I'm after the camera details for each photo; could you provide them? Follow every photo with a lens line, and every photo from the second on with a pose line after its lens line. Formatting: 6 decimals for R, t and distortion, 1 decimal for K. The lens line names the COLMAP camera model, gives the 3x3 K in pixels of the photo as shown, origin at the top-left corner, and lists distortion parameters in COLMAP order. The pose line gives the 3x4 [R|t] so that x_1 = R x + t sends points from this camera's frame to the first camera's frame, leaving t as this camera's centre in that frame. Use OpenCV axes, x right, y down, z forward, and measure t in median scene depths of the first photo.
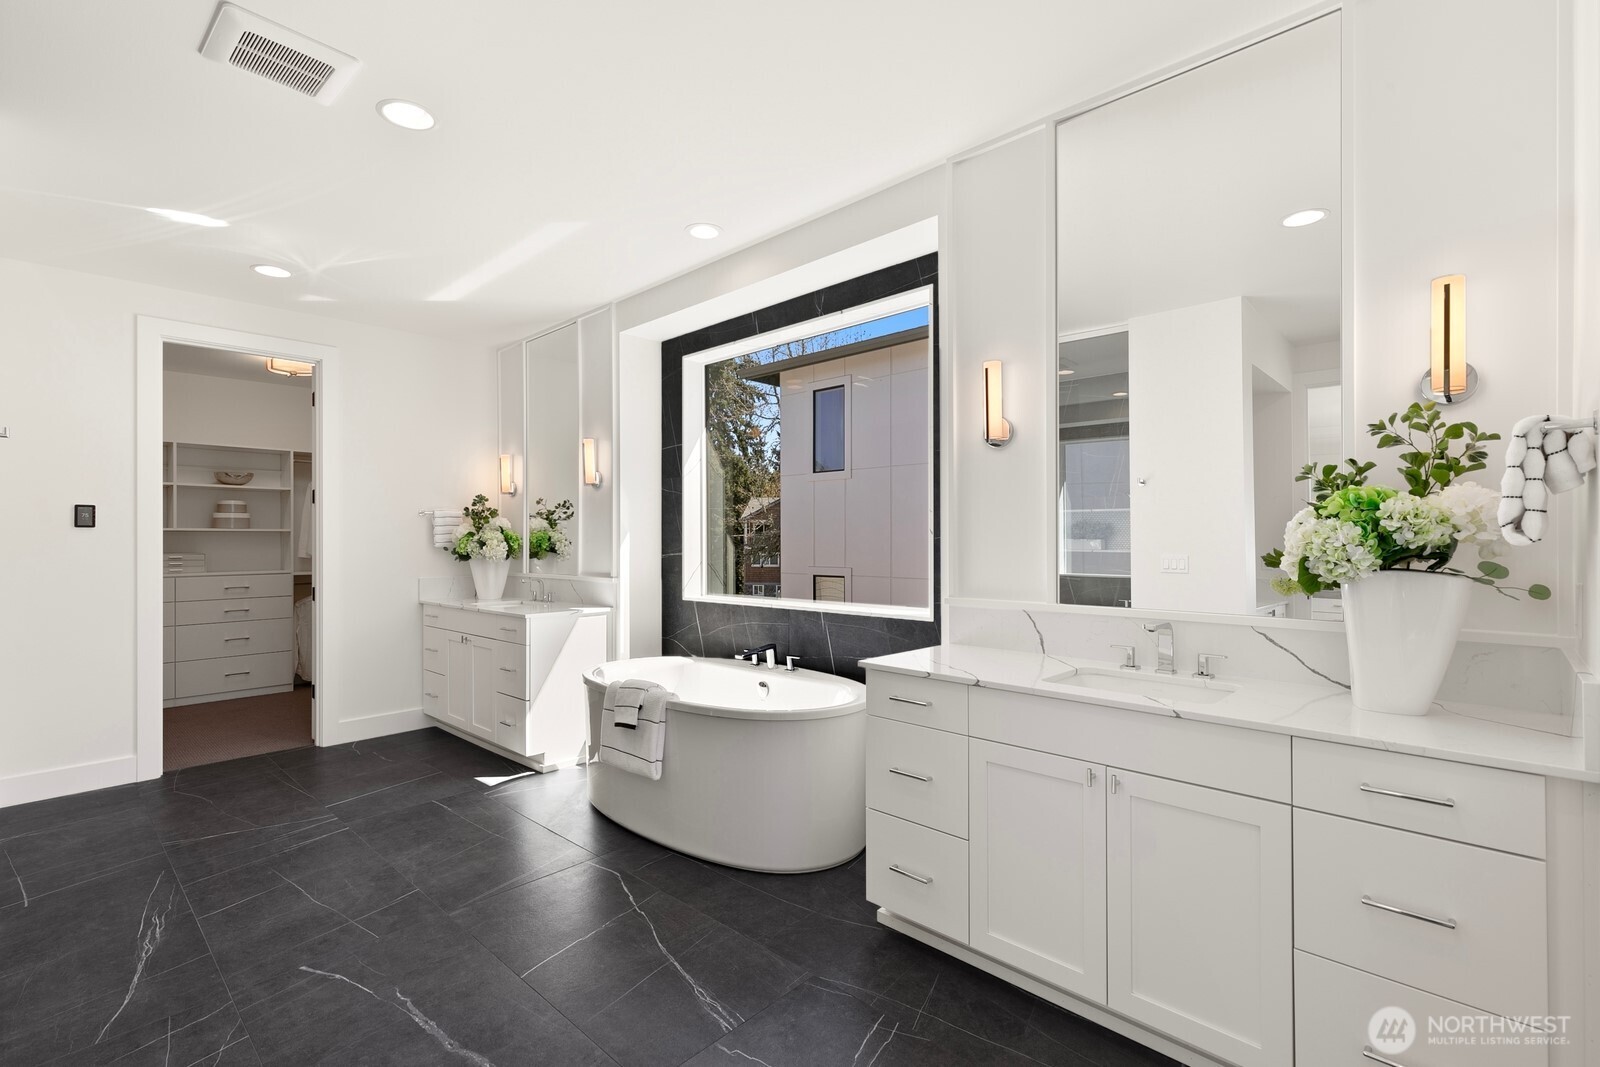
lens RADIAL K [[724.7, 0, 800.1], [0, 724.7, 536.7], [0, 0, 1]] dist [0.008034, 0.000178]
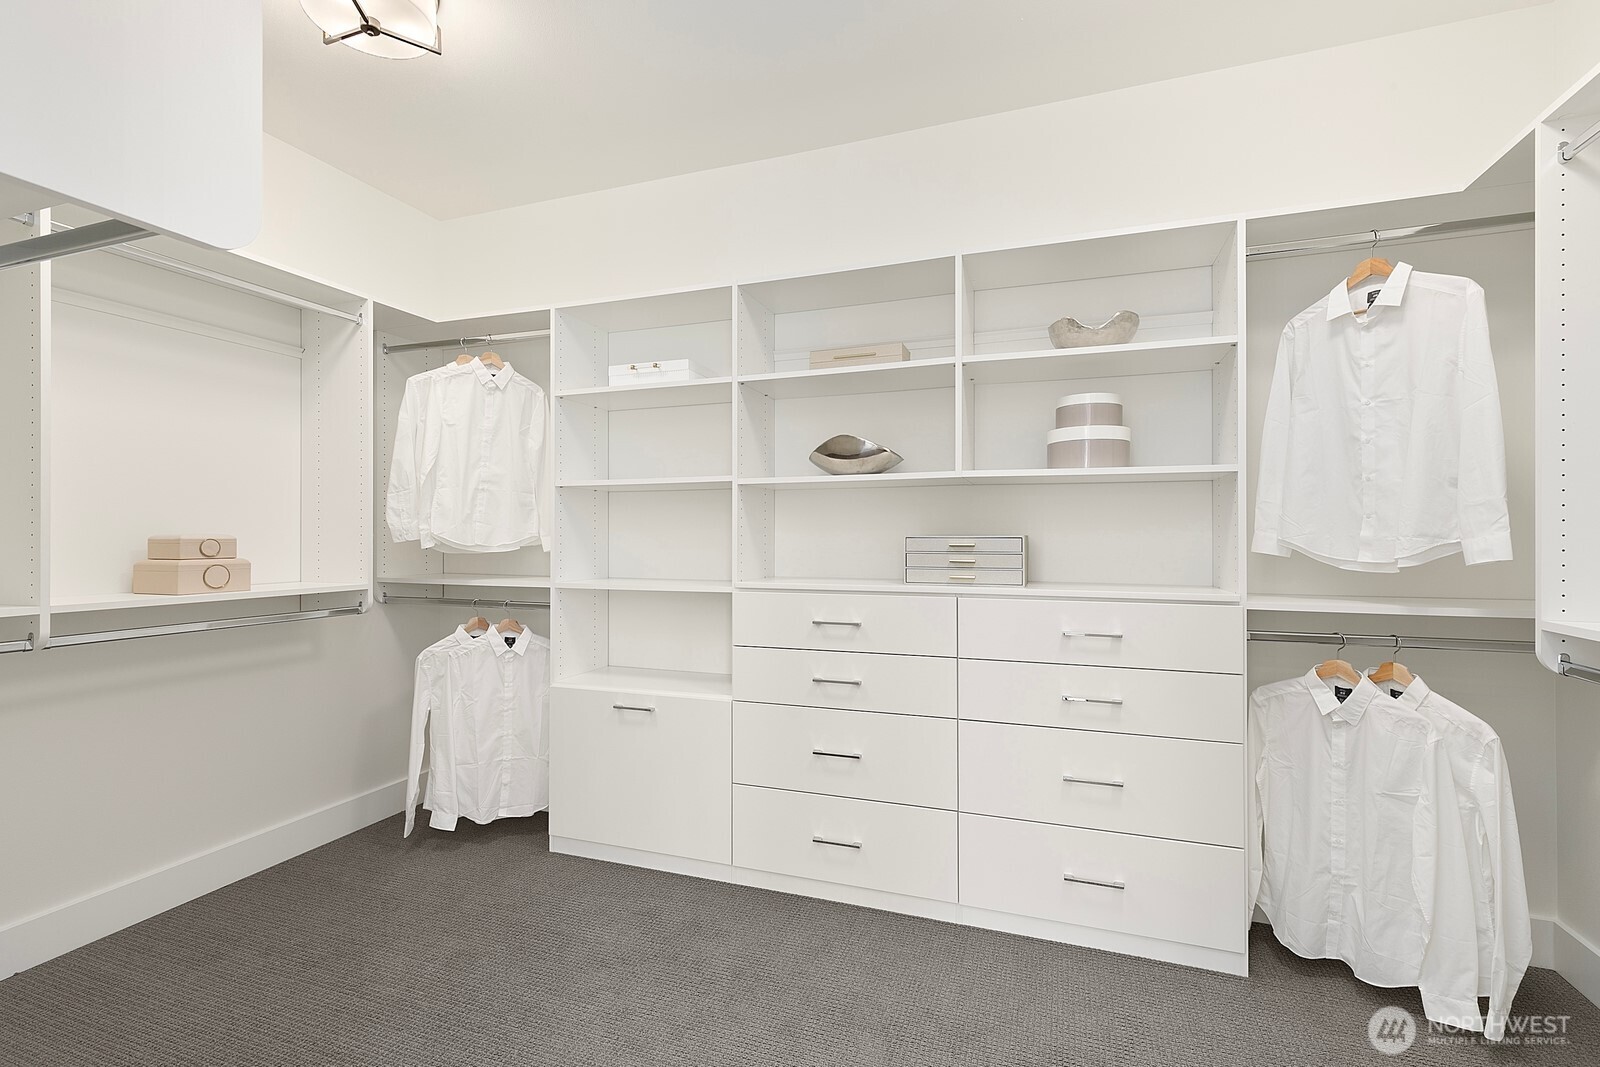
lens RADIAL K [[724.7, 0, 783.2], [0, 724.7, 495.6], [0, 0, 1]] dist [0.008034, 0.000178]
pose [[0.388573, 0.009556, -0.921369, -0.738044], [0.011896, 0.999811, 0.015387, -0.007307], [0.921341, -0.016939, 0.388386, 1.056311]]
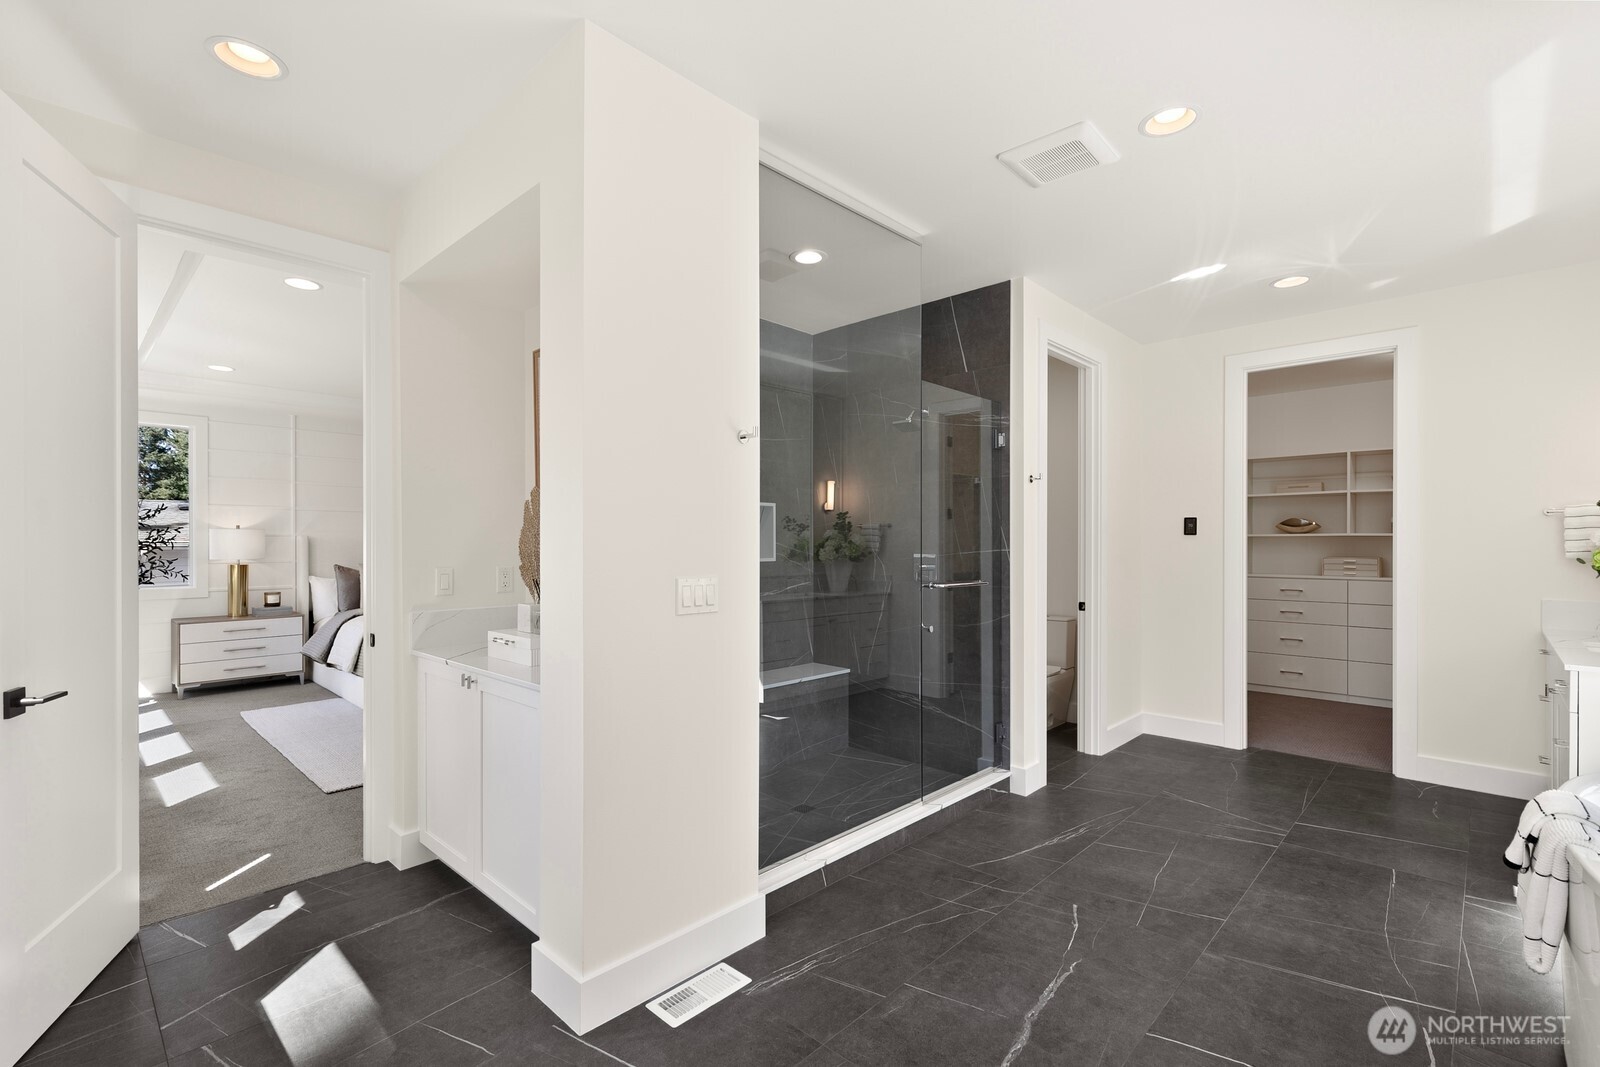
lens RADIAL K [[724.7, 0, 797.4], [0, 724.7, 530.3], [0, 0, 1]] dist [0.008034, 0.000178]
pose [[-0.006548, -0.009397, -0.999934, 0.277156], [0.000247, 0.999956, -0.009399, -0.007358], [0.999979, -0.000308, -0.006546, 0.295170]]
